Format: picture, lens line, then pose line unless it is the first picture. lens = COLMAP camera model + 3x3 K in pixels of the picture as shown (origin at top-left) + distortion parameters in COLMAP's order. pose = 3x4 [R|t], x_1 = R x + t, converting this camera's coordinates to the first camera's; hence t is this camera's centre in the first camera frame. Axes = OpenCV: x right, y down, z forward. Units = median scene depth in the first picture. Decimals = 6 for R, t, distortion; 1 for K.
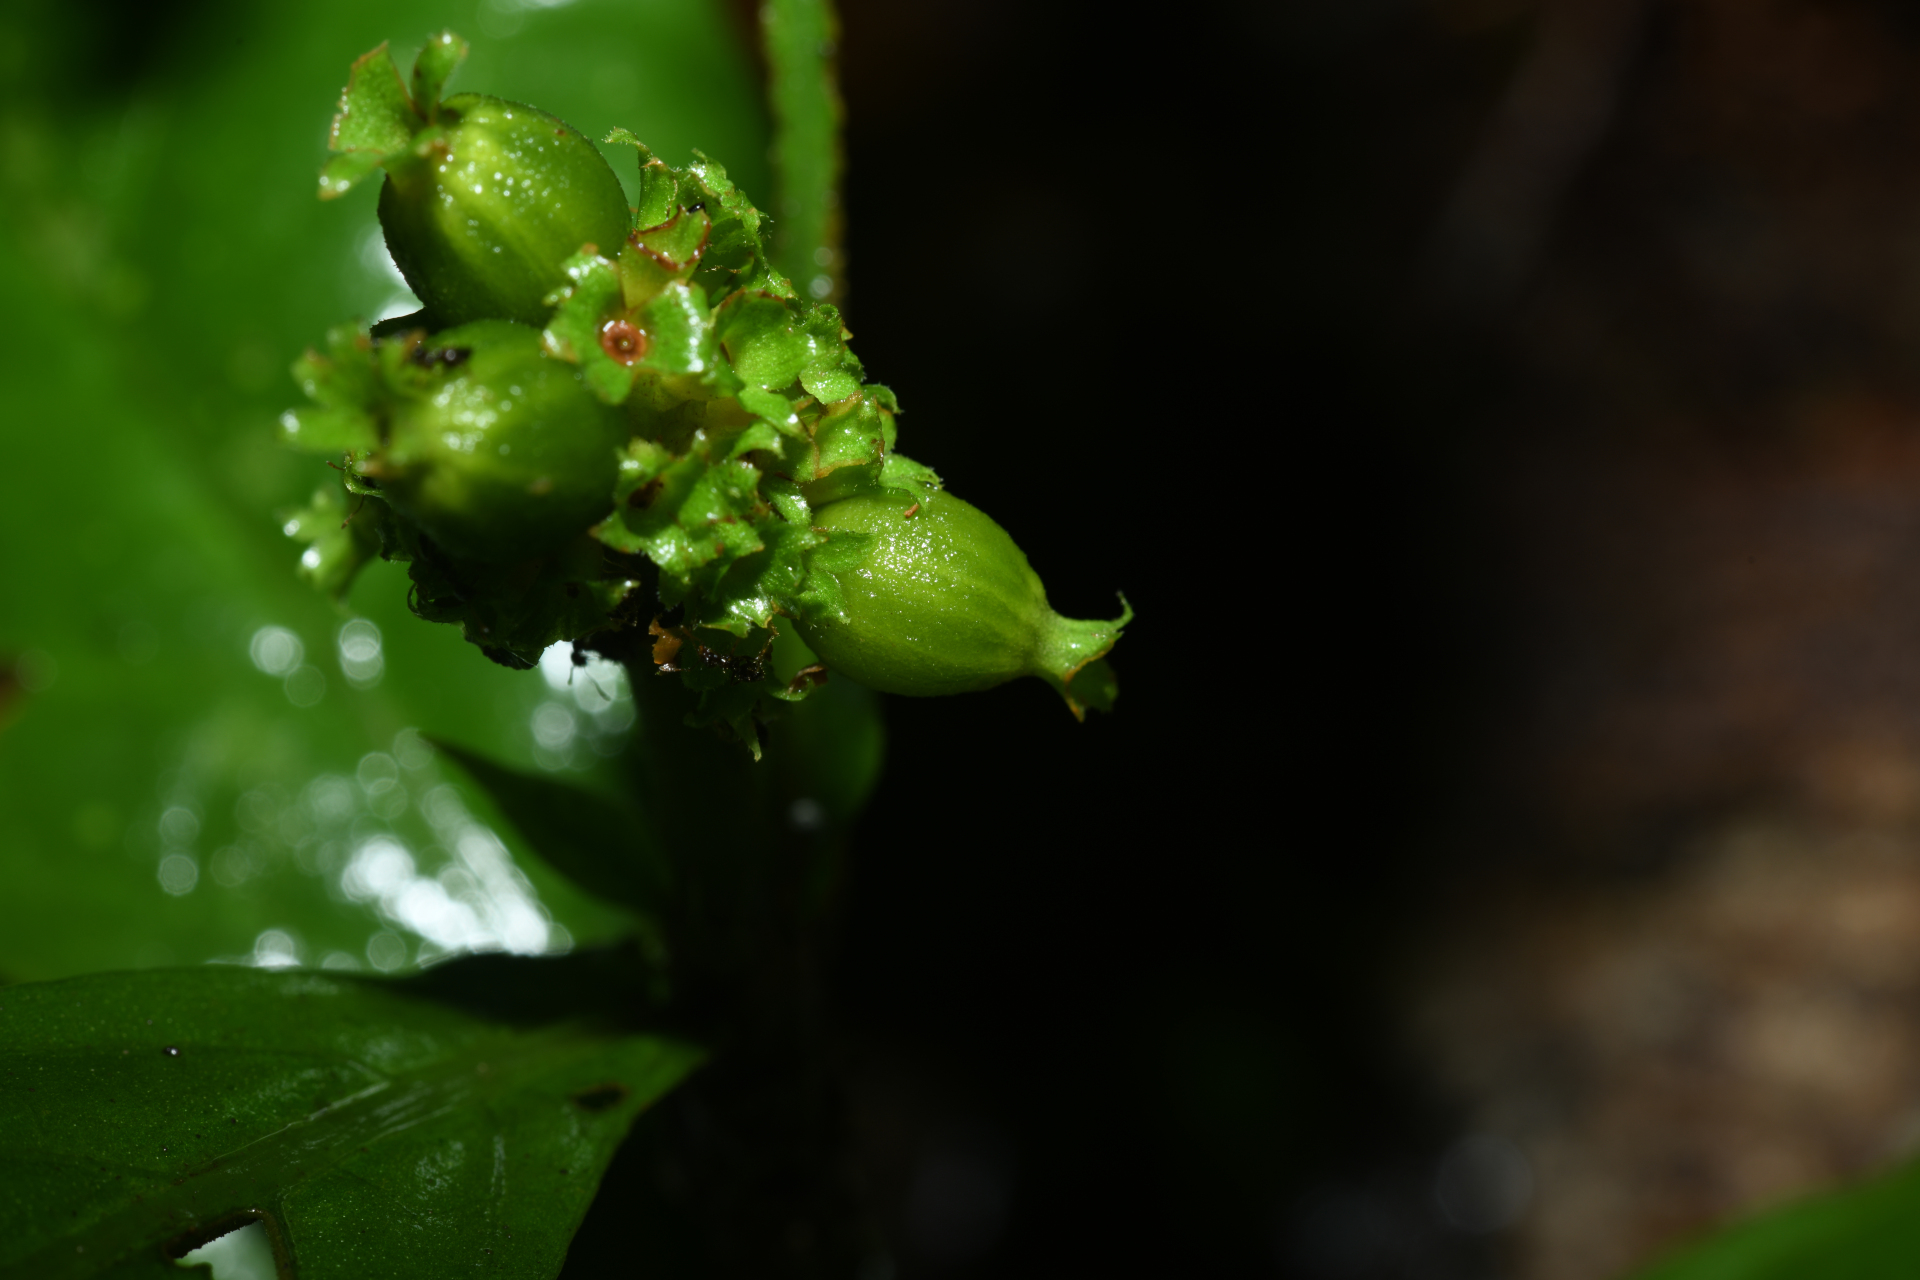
lens RADIAL K [[3425.6, 0, 960.0], [0, 3425.6, 640.0], [0, 0, 1]] dist [-0.004959, -0.071269]
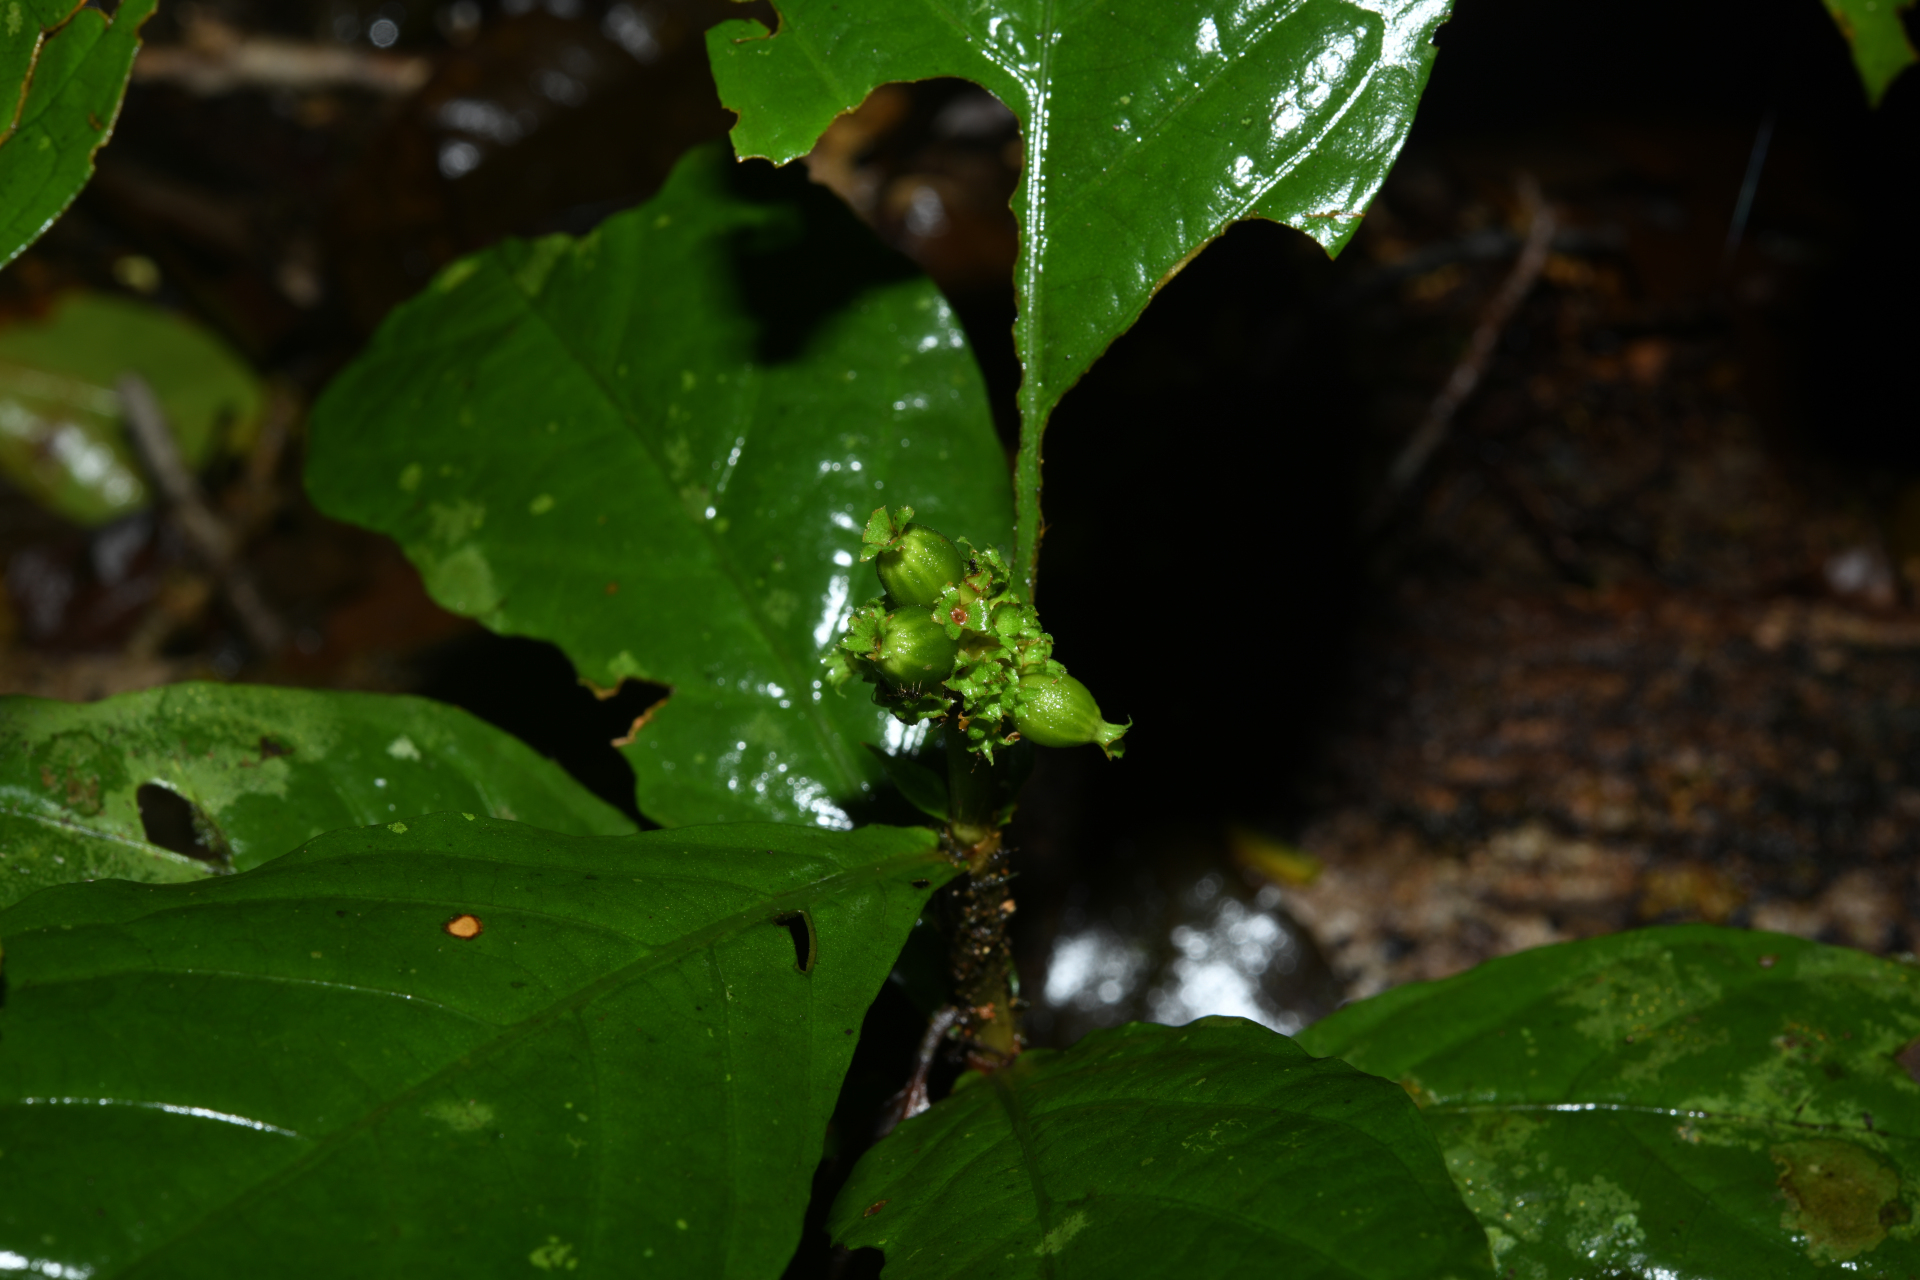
lens RADIAL K [[3425.6, 0, 960.0], [0, 3425.6, 640.0], [0, 0, 1]] dist [-0.004959, -0.071269]
pose [[0.995583, 0.083638, -0.042661, 0.025245], [-0.082551, 0.996231, 0.026620, -0.140020], [0.044727, -0.022981, 0.998735, -1.798817]]
